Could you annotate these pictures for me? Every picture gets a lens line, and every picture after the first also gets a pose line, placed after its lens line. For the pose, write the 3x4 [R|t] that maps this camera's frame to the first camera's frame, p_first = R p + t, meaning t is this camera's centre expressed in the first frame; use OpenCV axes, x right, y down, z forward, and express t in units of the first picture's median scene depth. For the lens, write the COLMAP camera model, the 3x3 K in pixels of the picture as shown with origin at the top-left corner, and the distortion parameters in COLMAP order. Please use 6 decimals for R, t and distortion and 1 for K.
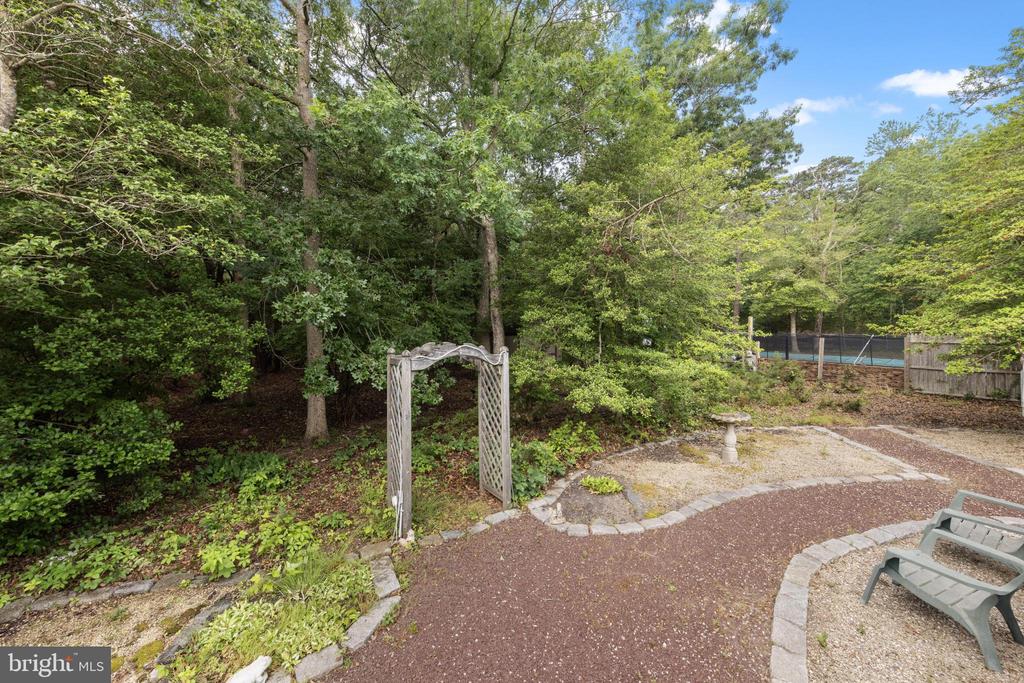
lens RADIAL K [[378.8, 0, 512.6], [0, 378.8, 337.5], [0, 0, 1]] dist [0.000416, 0.000127]
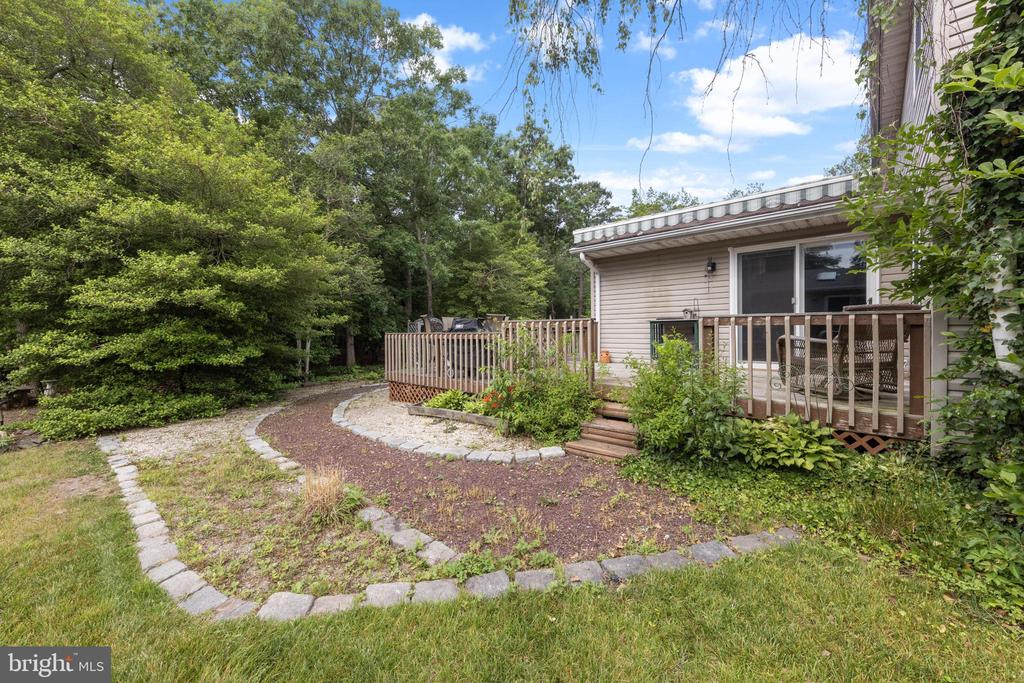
lens RADIAL K [[389.4, 0, 513.8], [0, 389.4, 334.9], [0, 0, 1]] dist [-0.000255, -0.000036]
pose [[0.958306, -0.011053, 0.285529, -0.311537], [0.017227, 0.999669, -0.019118, 0.171986], [-0.285223, 0.023240, 0.958179, -1.709389]]
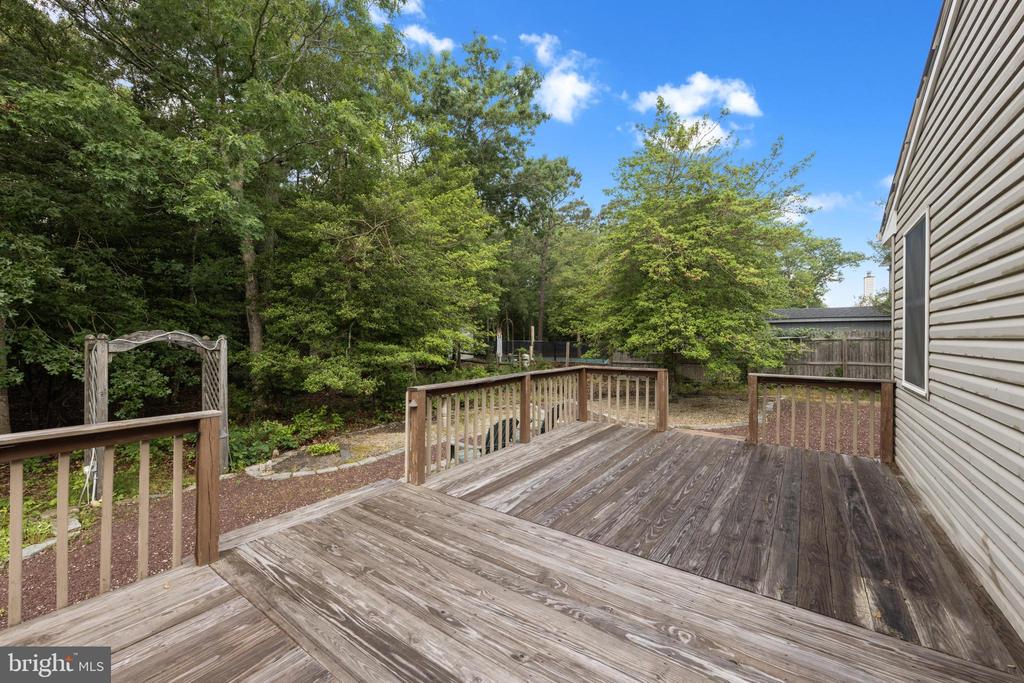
lens RADIAL K [[404.7, 0, 519.3], [0, 404.7, 346.4], [0, 0, 1]] dist [-0.000294, 0.000101]
pose [[0.913289, -0.001392, 0.407311, 0.234196], [0.005857, 0.999936, -0.009716, 0.059547], [-0.407271, 0.011260, 0.913238, -0.386434]]
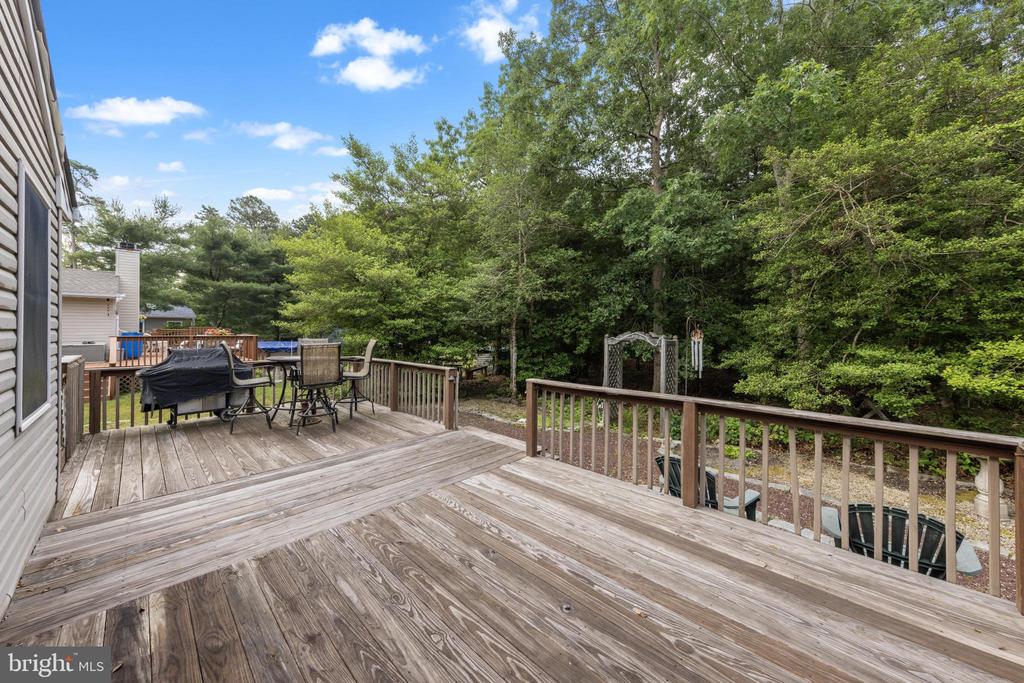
lens RADIAL K [[363.3, 0, 511.1], [0, 363.3, 324.7], [0, 0, 1]] dist [-0.000752, -0.000065]
pose [[0.263286, -0.007322, -0.964690, 0.978994], [-0.036719, 0.999171, -0.017605, 0.024002], [0.964019, 0.040057, 0.262799, -0.009167]]
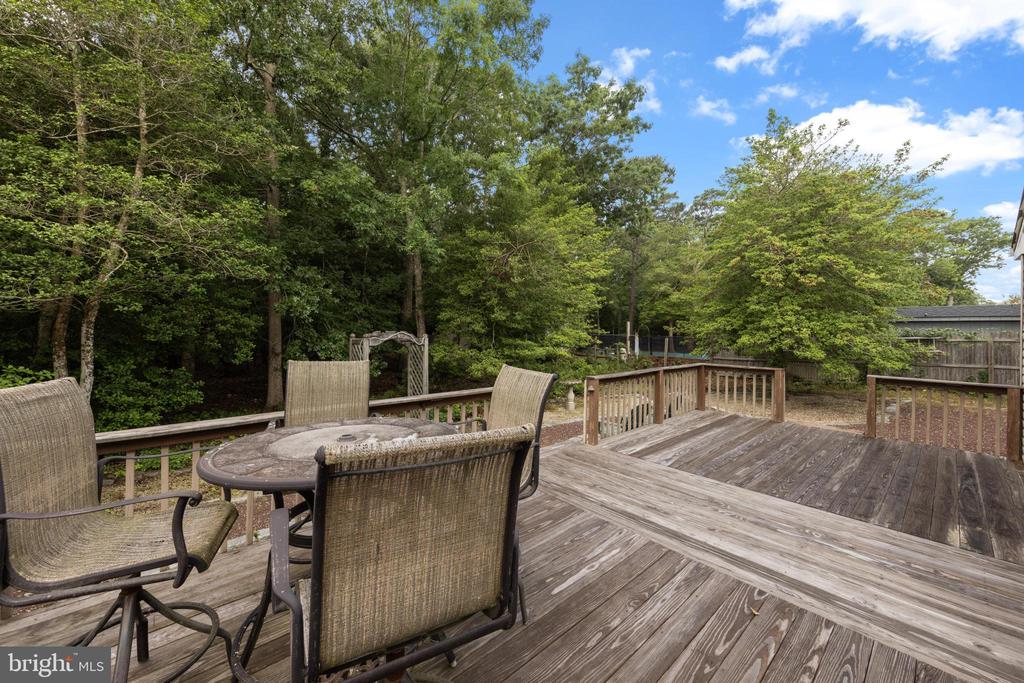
lens RADIAL K [[392.1, 0, 511.3], [0, 392.1, 333.4], [0, 0, 1]] dist [0.000875, 0.000308]
pose [[0.981225, 0.014366, 0.192331, 0.011681], [-0.010745, 0.999745, -0.019856, 0.039805], [-0.192567, 0.017416, 0.981129, -0.558427]]
